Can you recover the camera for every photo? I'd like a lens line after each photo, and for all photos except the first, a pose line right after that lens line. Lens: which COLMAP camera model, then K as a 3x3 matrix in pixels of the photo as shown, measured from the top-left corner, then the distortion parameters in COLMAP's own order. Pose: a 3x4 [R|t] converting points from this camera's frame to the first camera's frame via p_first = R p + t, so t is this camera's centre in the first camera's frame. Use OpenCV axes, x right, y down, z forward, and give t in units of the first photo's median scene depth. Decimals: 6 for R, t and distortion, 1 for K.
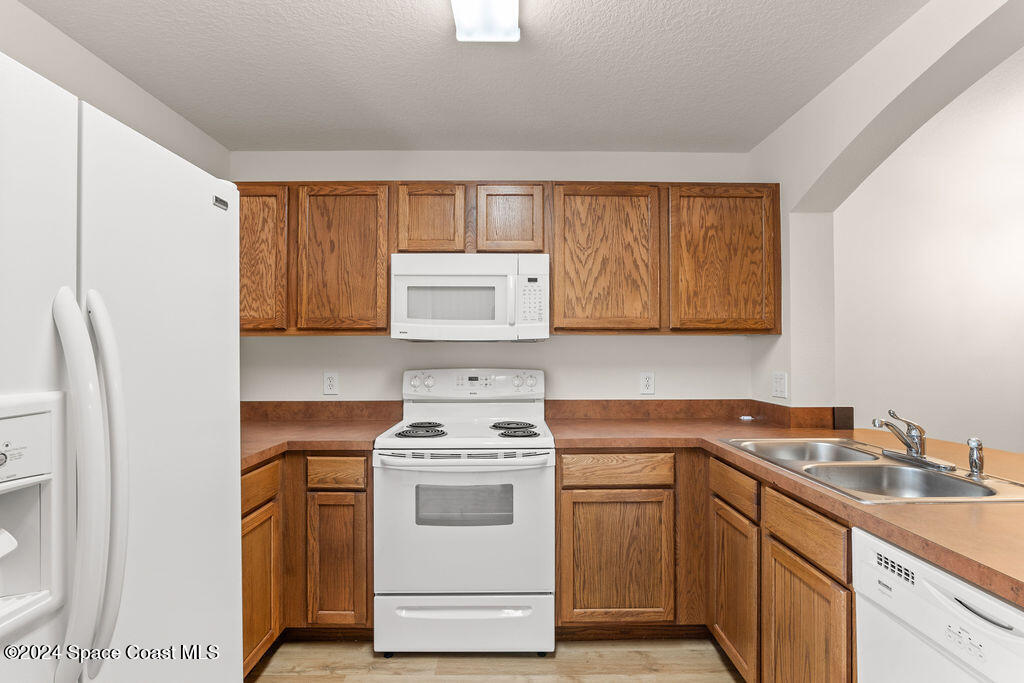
lens RADIAL K [[483.4, 0, 512.0], [0, 483.4, 341.5], [0, 0, 1]] dist [-0.018233, 0.000154]
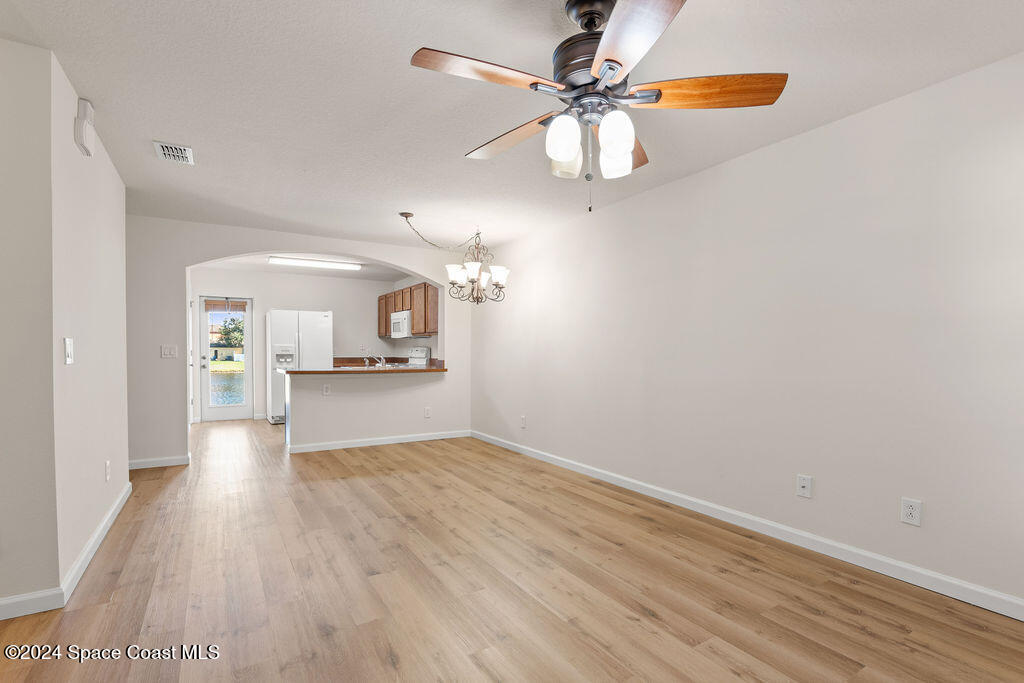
lens RADIAL K [[491.8, 0, 507.9], [0, 491.8, 357.5], [0, 0, 1]] dist [-0.025801, 0.000038]
pose [[0.520558, 0.014124, -0.853709, 6.478804], [0.012106, 0.999641, 0.023920, 0.122991], [0.853740, -0.022787, 0.520200, -0.282232]]
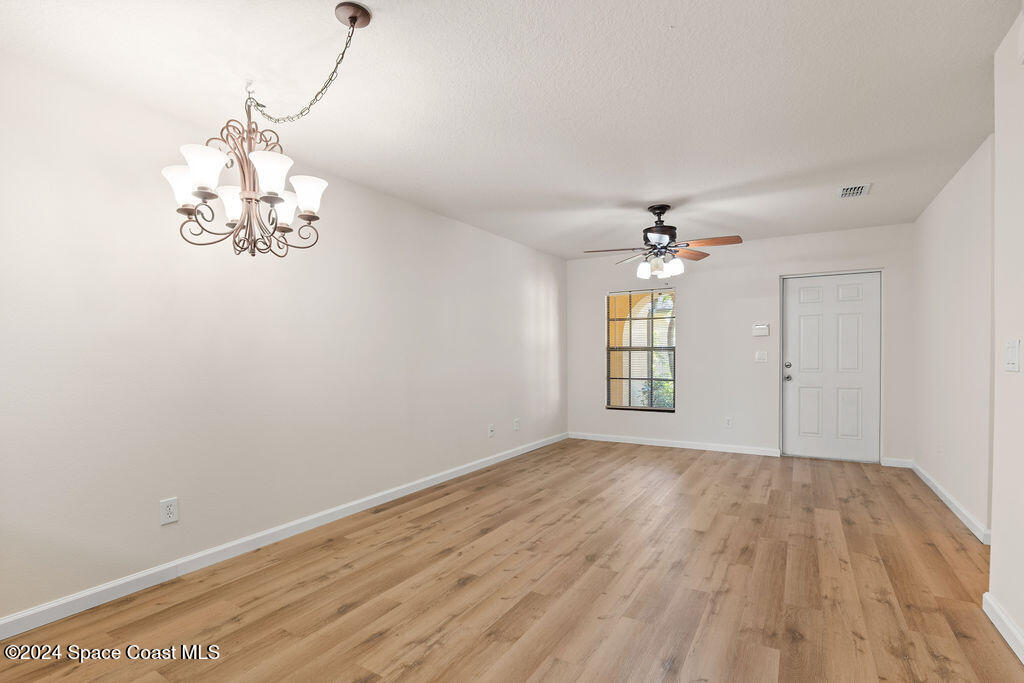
lens RADIAL K [[480.9, 0, 512.5], [0, 480.9, 364.4], [0, 0, 1]] dist [-0.020664, 0.000005]
pose [[0.508669, -0.019896, 0.860732, 1.559617], [-0.009696, 0.999537, 0.028834, 0.113664], [-0.860907, -0.023012, 0.508241, -0.127669]]
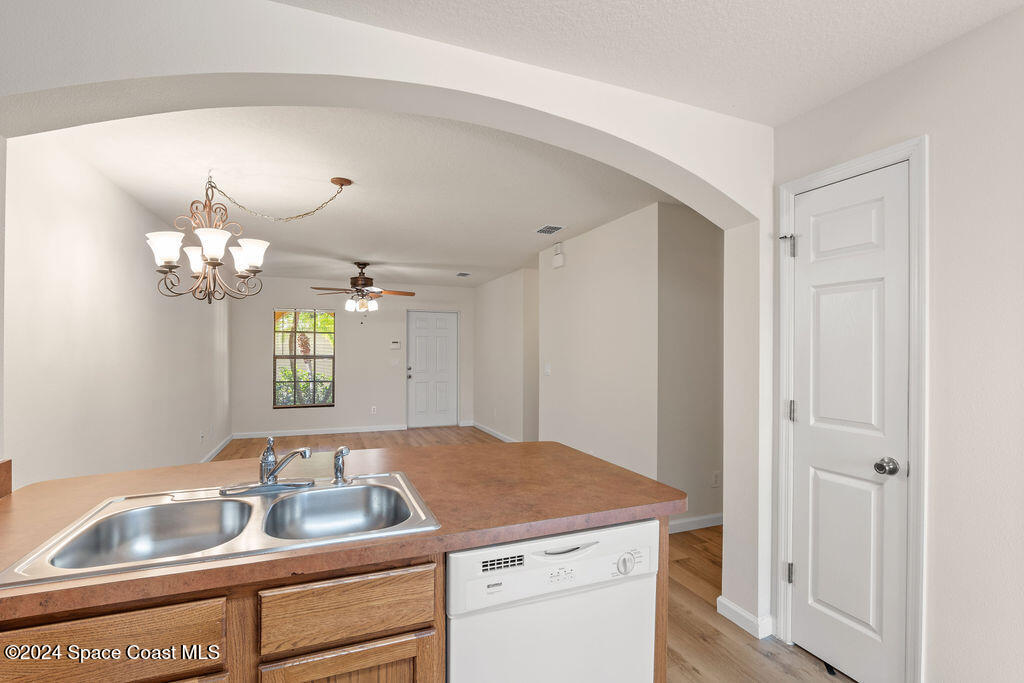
lens RADIAL K [[483.4, 0, 512.0], [0, 483.4, 341.5], [0, 0, 1]] dist [-0.018233, 0.000154]
pose [[-0.380682, 0.014555, 0.924591, -0.249257], [-0.018964, 0.999543, -0.023542, -0.027696], [-0.924511, -0.026496, -0.380232, 1.248582]]
